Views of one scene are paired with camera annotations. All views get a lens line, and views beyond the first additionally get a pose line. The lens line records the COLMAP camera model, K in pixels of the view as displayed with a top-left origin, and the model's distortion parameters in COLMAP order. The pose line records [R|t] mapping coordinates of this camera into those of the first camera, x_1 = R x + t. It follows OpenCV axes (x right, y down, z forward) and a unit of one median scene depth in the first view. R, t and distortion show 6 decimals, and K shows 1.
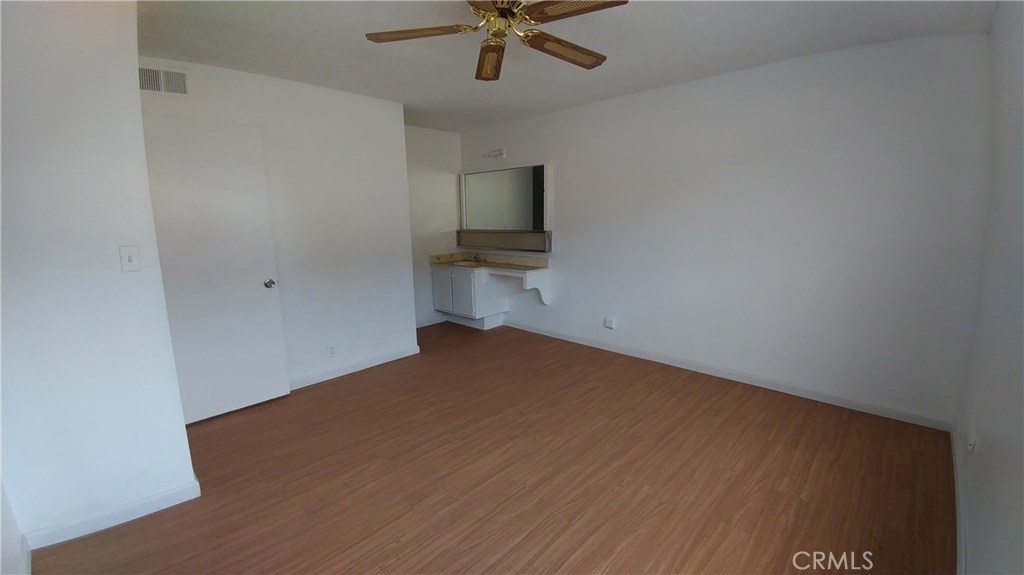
lens RADIAL K [[410.7, 0, 508.0], [0, 410.7, 291.2], [0, 0, 1]] dist [0.021566, -0.039812]
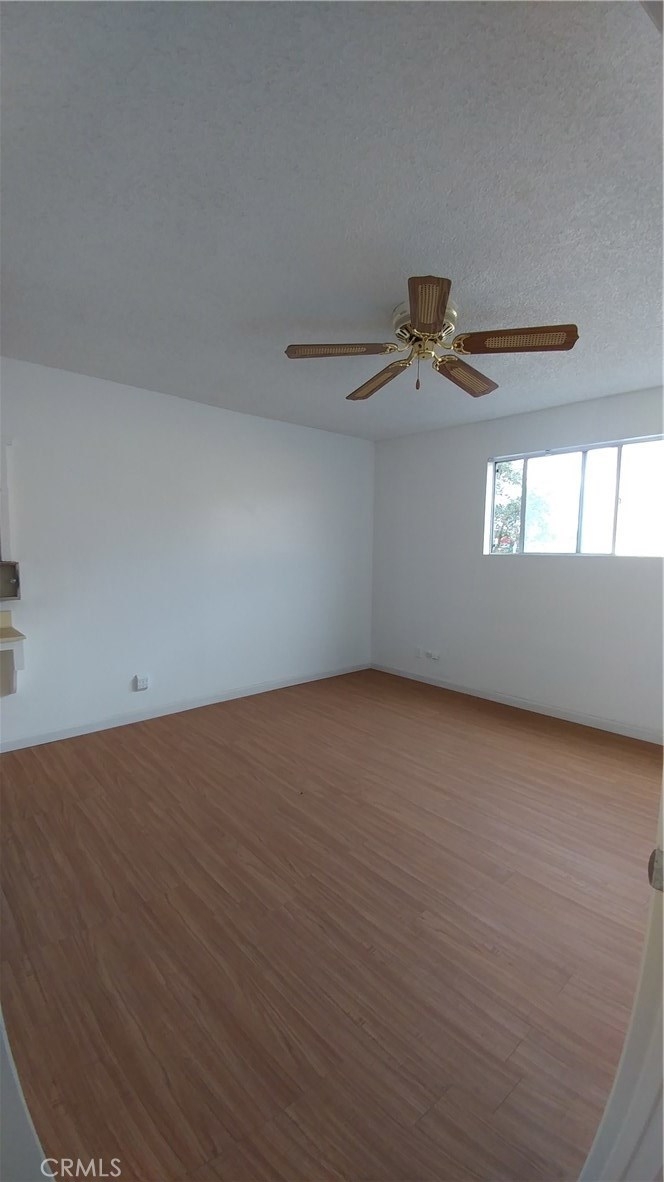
lens RADIAL K [[474.1, 0, 332.0], [0, 474.1, 591.0], [0, 0, 1]] dist [0.021566, -0.039812]
pose [[0.057069, -0.076516, 0.995434, -0.787351], [0.160178, 0.984844, 0.066519, -0.120451], [-0.985437, 0.155650, 0.068460, 0.799315]]
